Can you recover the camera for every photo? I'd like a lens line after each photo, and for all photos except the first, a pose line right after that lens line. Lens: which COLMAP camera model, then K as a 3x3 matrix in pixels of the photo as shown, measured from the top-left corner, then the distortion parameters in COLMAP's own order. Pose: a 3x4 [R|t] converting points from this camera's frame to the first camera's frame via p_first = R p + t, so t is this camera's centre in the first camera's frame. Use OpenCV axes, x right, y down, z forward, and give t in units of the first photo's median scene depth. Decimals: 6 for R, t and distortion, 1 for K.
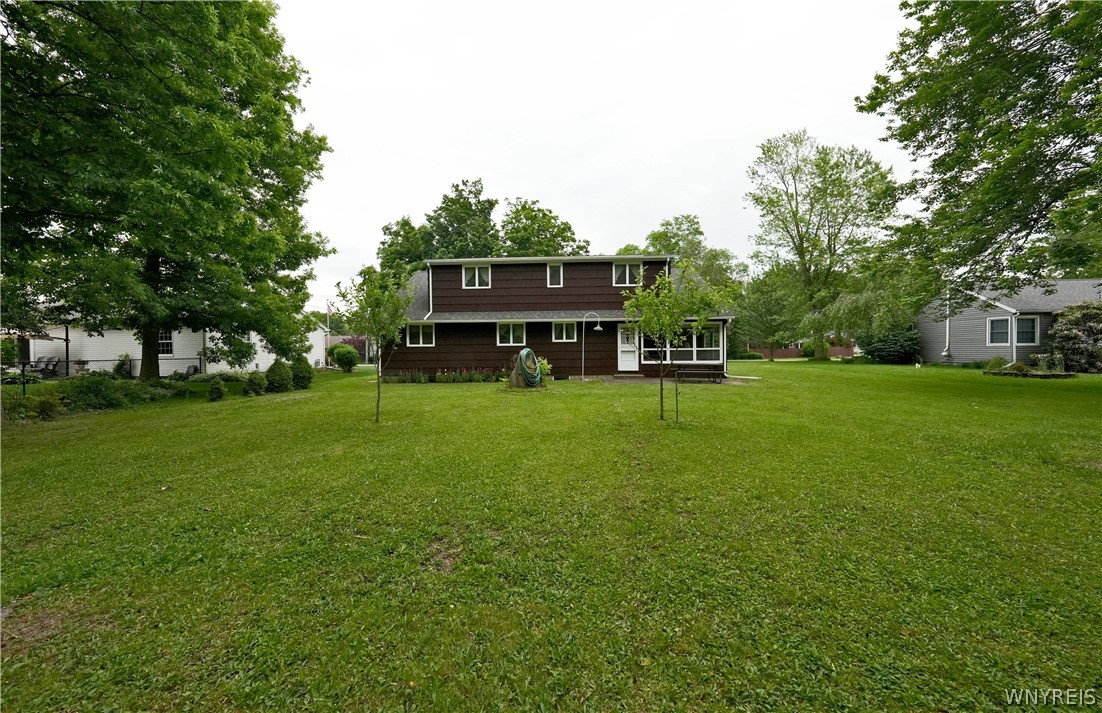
lens RADIAL K [[396.6, 0, 556.8], [0, 396.6, 356.8], [0, 0, 1]] dist [0.001453, -0.000041]
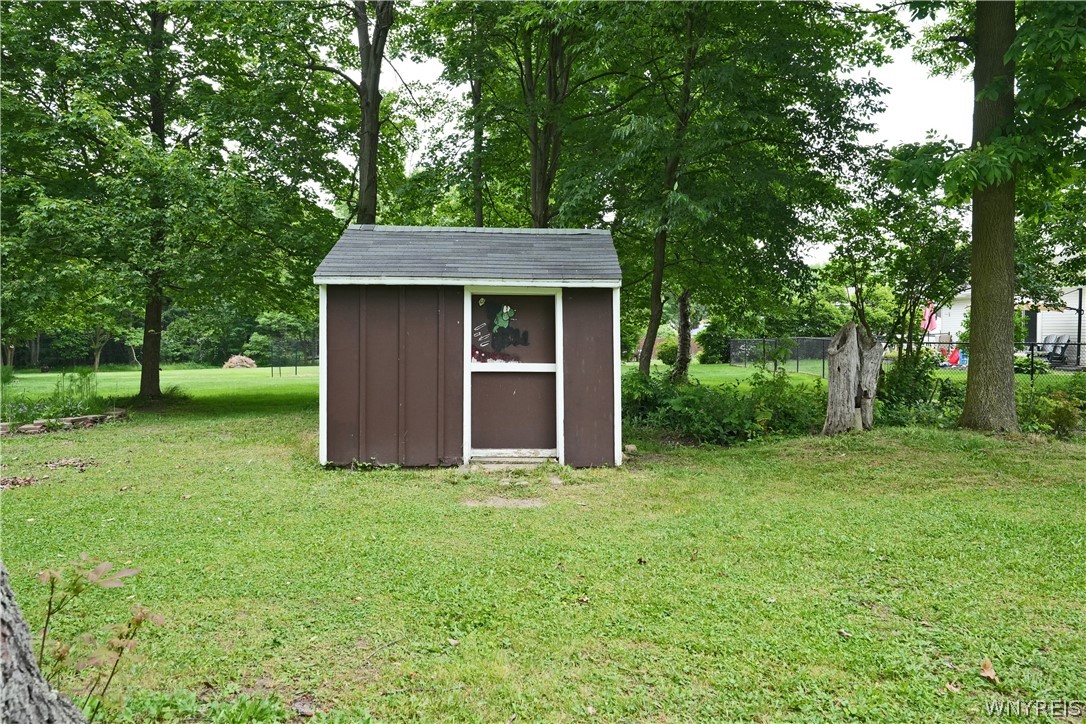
lens RADIAL K [[749.3, 0, 543.5], [0, 749.3, 359.6], [0, 0, 1]] dist [0.004595, -0.001580]
pose [[0.069608, 0.043343, -0.996632, -0.152567], [-0.012695, 0.999013, 0.042560, -0.006421], [0.997494, 0.009689, 0.070089, 0.089768]]
